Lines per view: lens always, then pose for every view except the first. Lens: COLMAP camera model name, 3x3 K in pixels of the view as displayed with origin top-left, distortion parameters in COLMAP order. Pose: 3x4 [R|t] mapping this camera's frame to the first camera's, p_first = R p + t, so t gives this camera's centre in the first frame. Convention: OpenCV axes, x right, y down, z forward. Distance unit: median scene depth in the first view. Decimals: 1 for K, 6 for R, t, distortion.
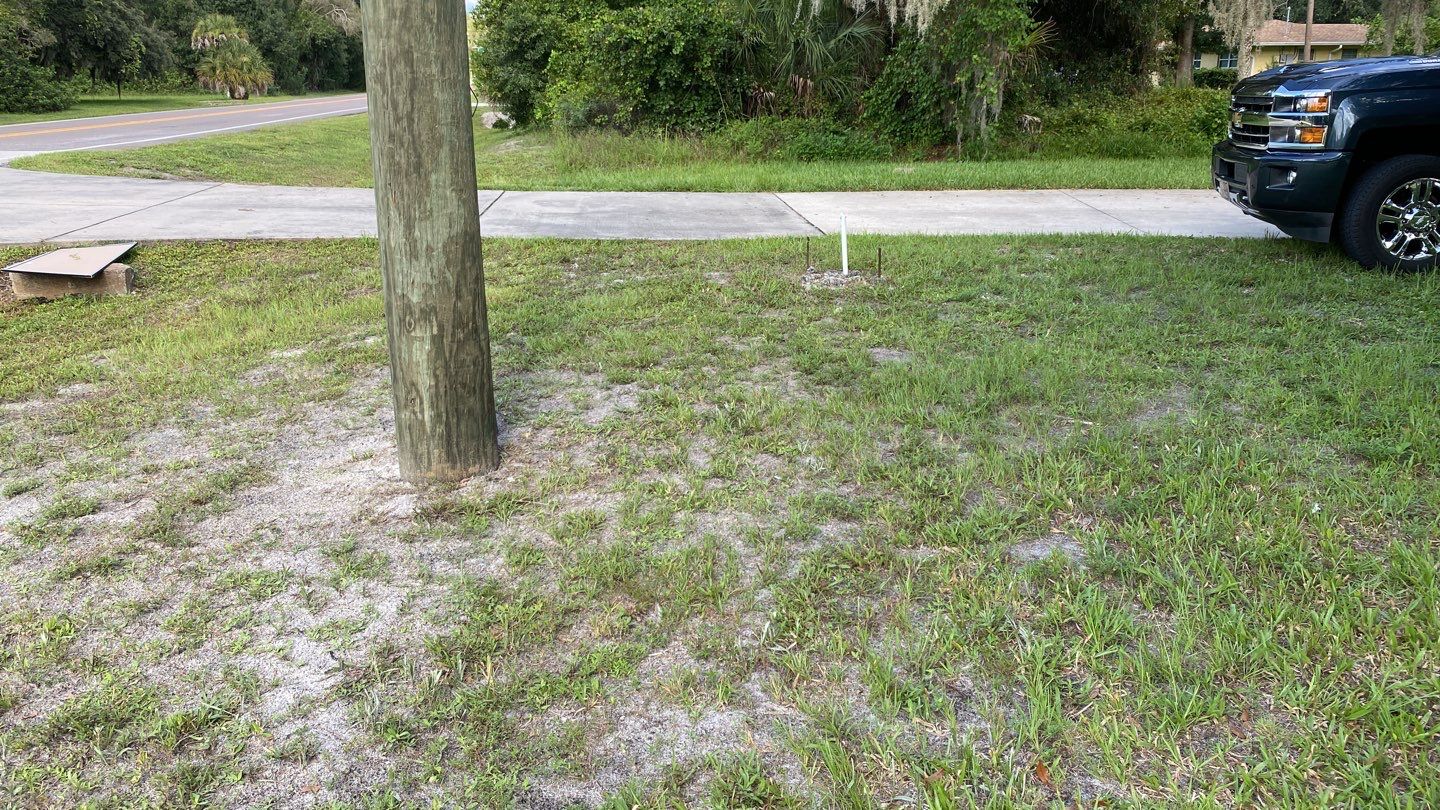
lens RADIAL K [[1100.1, 0, 713.2], [0, 1100.1, 394.1], [0, 0, 1]] dist [0.054945, -0.079739]
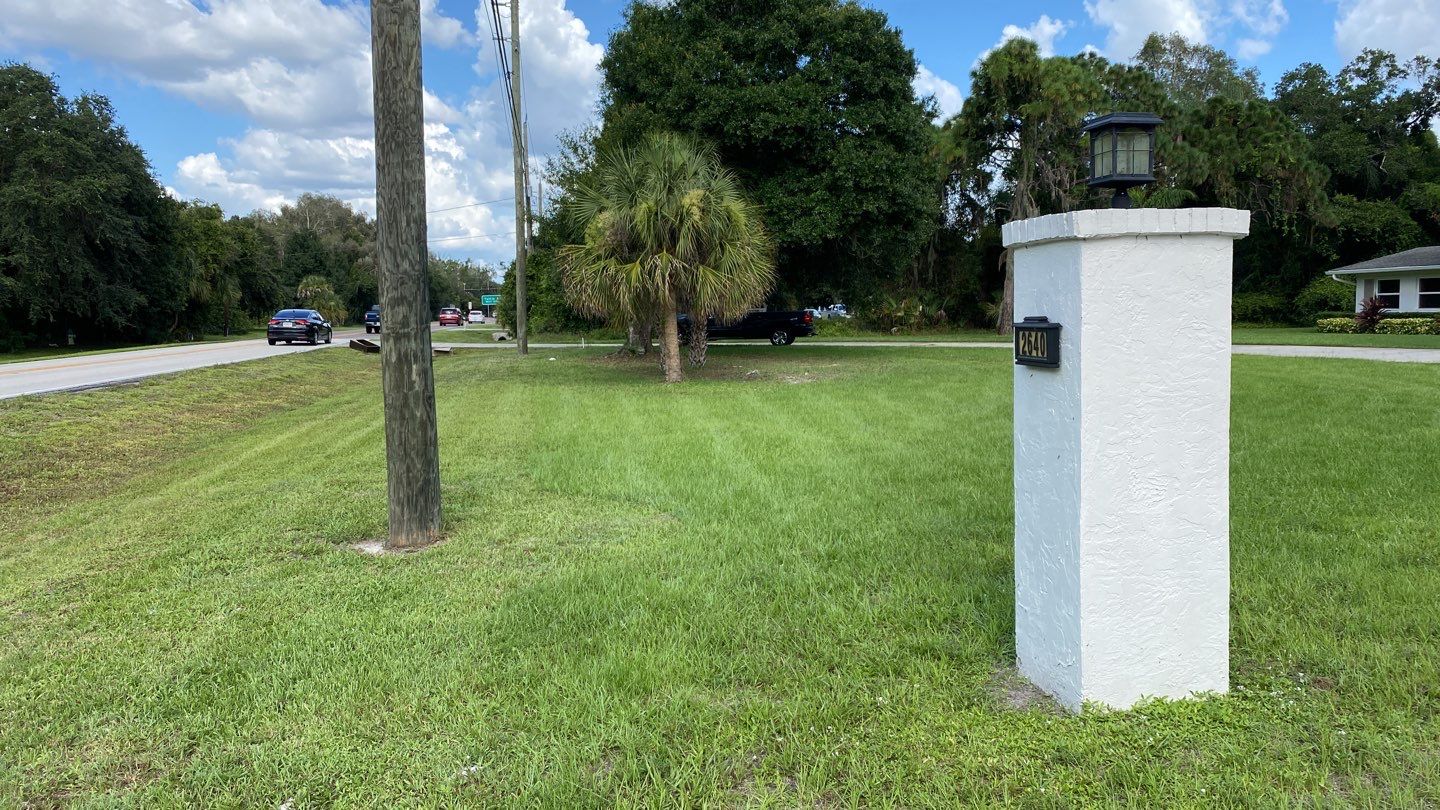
lens RADIAL K [[1100.1, 0, 718.8], [0, 1100.1, 411.3], [0, 0, 1]] dist [0.054945, -0.079739]
pose [[0.999406, -0.007497, 0.033645, 0.193803], [0.013637, 0.982424, -0.186163, 0.403339], [-0.031658, 0.186511, 0.981943, -1.444007]]
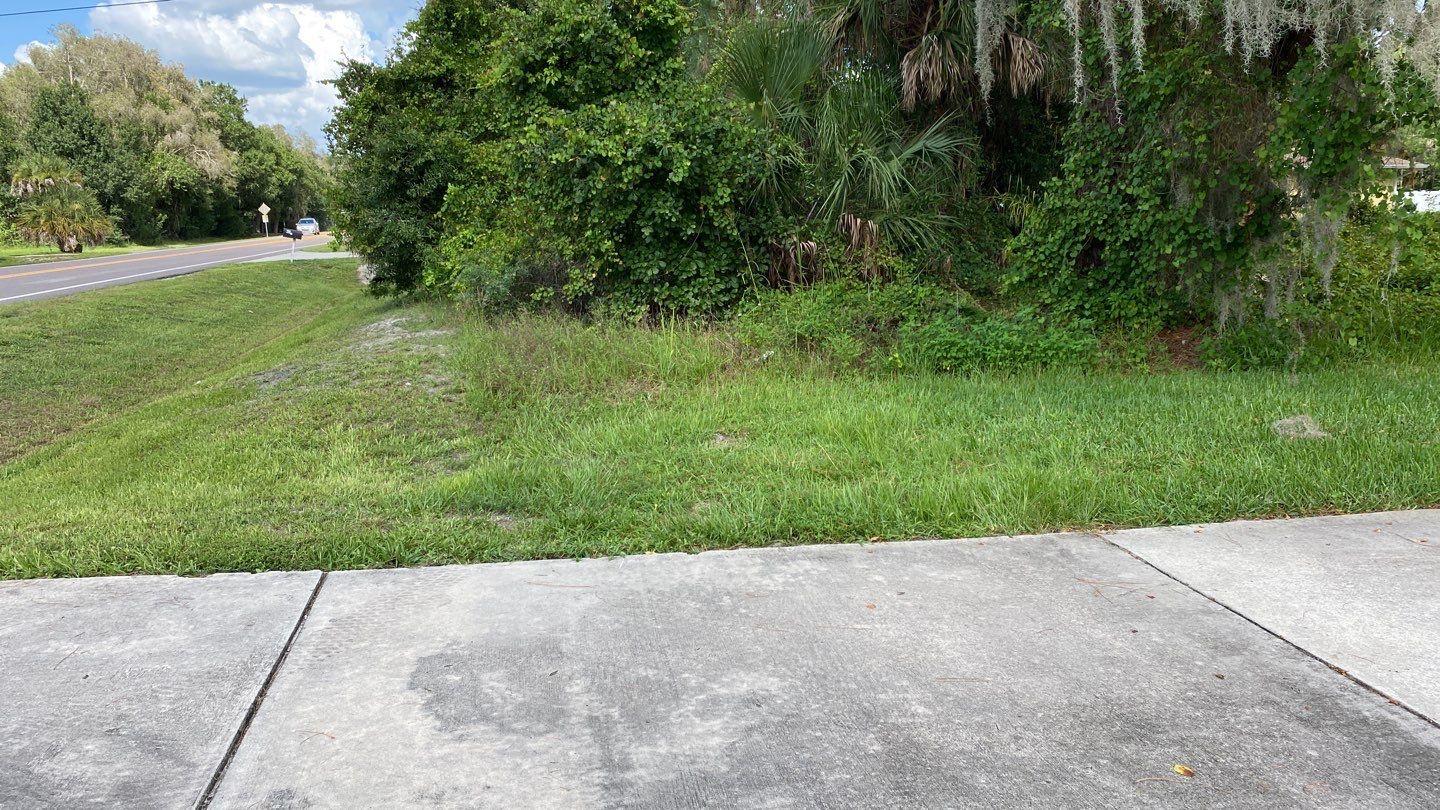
lens RADIAL K [[1100.1, 0, 730.1], [0, 1100.1, 410.2], [0, 0, 1]] dist [0.054945, -0.079739]
pose [[0.993869, -0.035976, 0.104544, -0.052916], [0.046660, 0.993729, -0.101618, -0.101764], [-0.100232, 0.105873, 0.989315, 0.345526]]
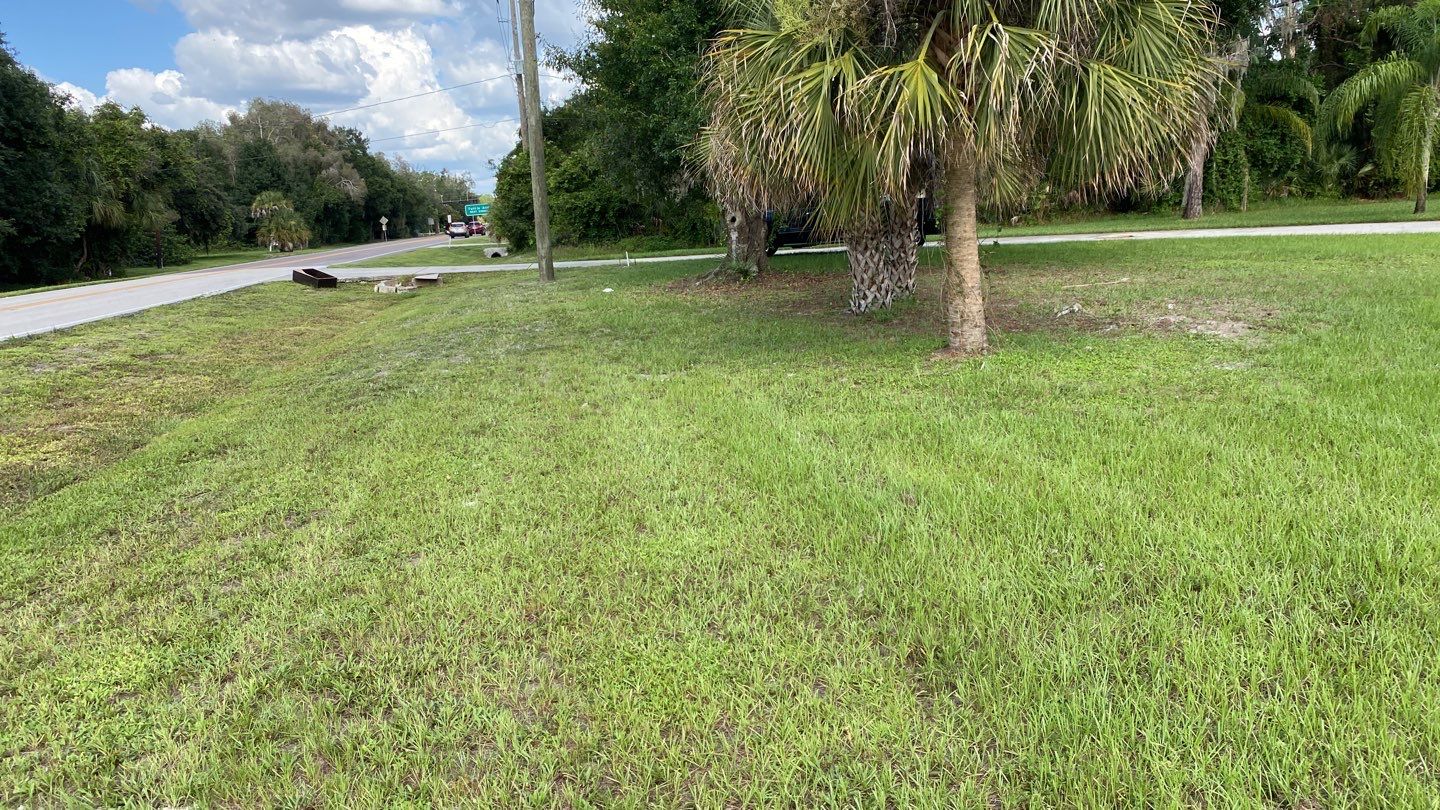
lens RADIAL K [[1100.1, 0, 720.4], [0, 1100.1, 395.1], [0, 0, 1]] dist [0.054945, -0.079739]
pose [[0.997231, -0.060325, 0.043498, 0.075422], [0.064934, 0.991383, -0.113769, 0.260907], [-0.036260, 0.116278, 0.992555, -0.927665]]
